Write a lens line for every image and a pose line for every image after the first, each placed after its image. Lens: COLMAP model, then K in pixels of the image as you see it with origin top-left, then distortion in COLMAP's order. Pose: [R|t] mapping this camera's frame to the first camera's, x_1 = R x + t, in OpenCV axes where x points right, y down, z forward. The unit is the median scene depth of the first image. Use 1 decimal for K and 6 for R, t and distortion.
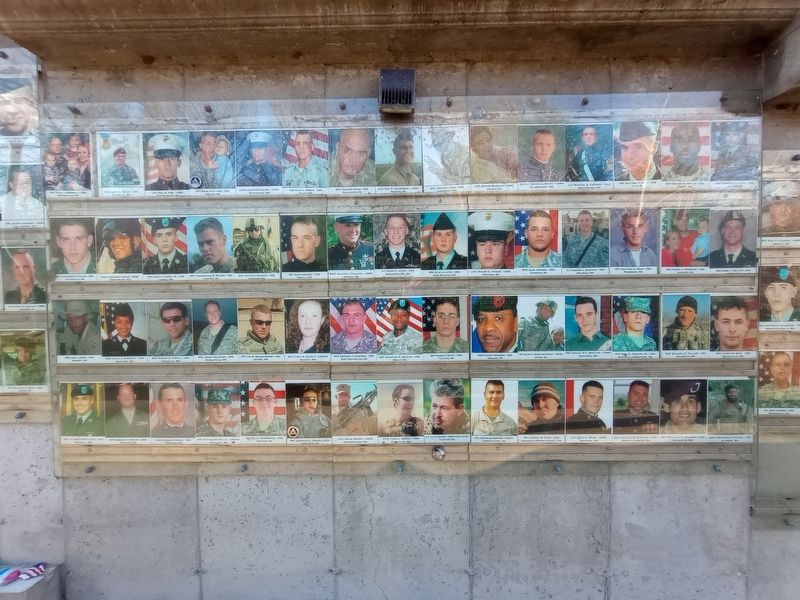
lens RADIAL K [[764.5, 0, 400.0], [0, 764.5, 300.0], [0, 0, 1]] dist [-0.004918, -0.008808]
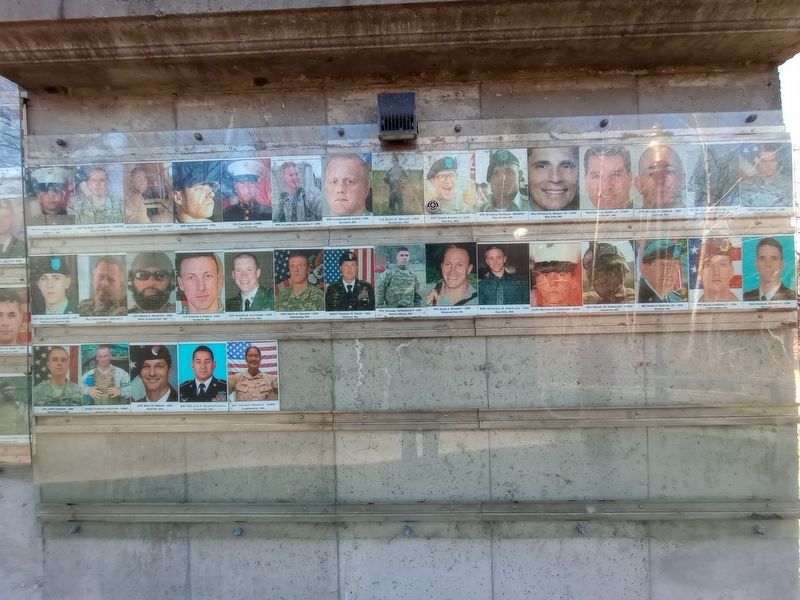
lens RADIAL K [[822.9, 0, 400.0], [0, 822.9, 300.0], [0, 0, 1]] dist [0.004769, -0.002100]
pose [[0.999081, -0.011607, -0.041272, 0.354363], [0.009554, 0.998723, -0.049601, 0.023865], [0.041795, 0.049161, 0.997916, -0.001928]]
